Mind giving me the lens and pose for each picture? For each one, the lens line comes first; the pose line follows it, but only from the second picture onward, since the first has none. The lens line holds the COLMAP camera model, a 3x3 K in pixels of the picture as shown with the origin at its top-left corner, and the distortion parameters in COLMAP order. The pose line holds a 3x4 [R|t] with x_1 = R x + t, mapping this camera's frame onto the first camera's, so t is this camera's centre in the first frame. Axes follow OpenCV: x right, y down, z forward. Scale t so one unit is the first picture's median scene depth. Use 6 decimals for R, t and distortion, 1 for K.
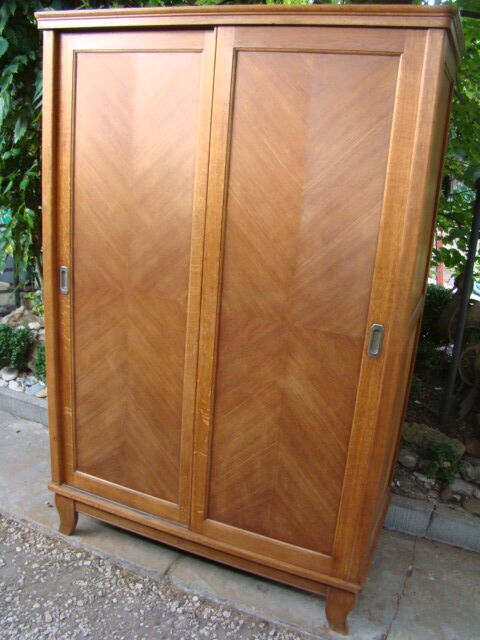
lens RADIAL K [[594.3, 0, 237.2], [0, 594.3, 317.9], [0, 0, 1]] dist [-0.123306, 0.000000]
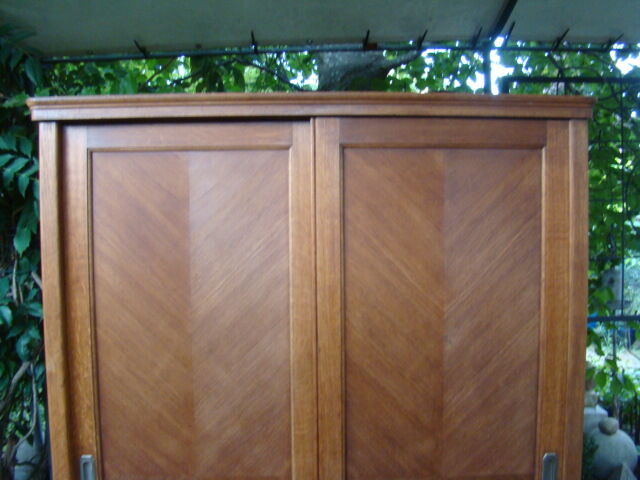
lens RADIAL K [[594.3, 0, 317.9], [0, 594.3, 246.9], [0, 0, 1]] dist [-0.123306, 0.000000]
pose [[0.912564, -0.100205, 0.396467, -0.292588], [0.185564, 0.965419, -0.183116, -0.151607], [-0.364407, 0.240675, 0.899602, 0.254540]]
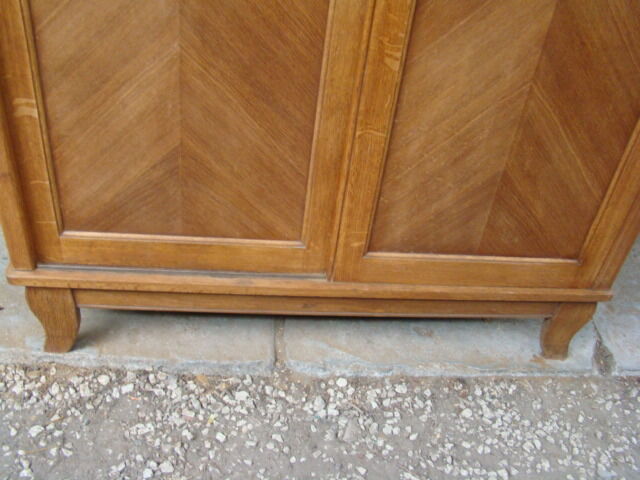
lens RADIAL K [[594.3, 0, 316.0], [0, 594.3, 245.5], [0, 0, 1]] dist [-0.123306, 0.000000]
pose [[0.887842, -0.249694, 0.386509, -0.313593], [0.085060, 0.914549, 0.395429, 0.113274], [-0.452218, -0.318202, 0.833214, 0.566529]]
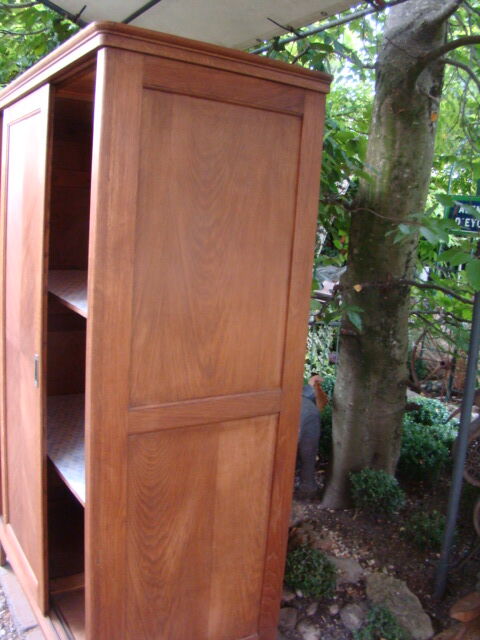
lens RADIAL K [[594.3, 0, 238.5], [0, 594.3, 321.9], [0, 0, 1]] dist [-0.123306, 0.000000]
pose [[0.829149, 0.083278, -0.552790, 0.717415], [-0.173475, 0.978356, -0.112810, -0.028326], [0.531431, 0.189432, 0.825649, 0.325798]]
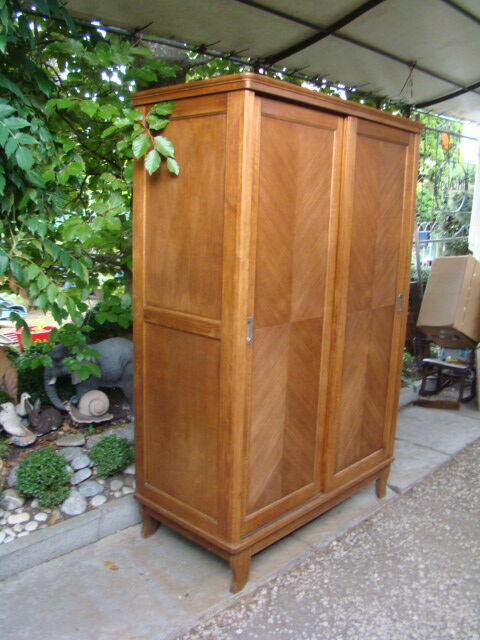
lens RADIAL K [[594.3, 0, 239.7], [0, 594.3, 319.7], [0, 0, 1]] dist [-0.123306, 0.000000]
pose [[0.349821, -0.232330, 0.907551, -1.260844], [0.261882, 0.954390, 0.143377, -0.239422], [-0.899468, 0.187515, 0.394708, 0.612383]]
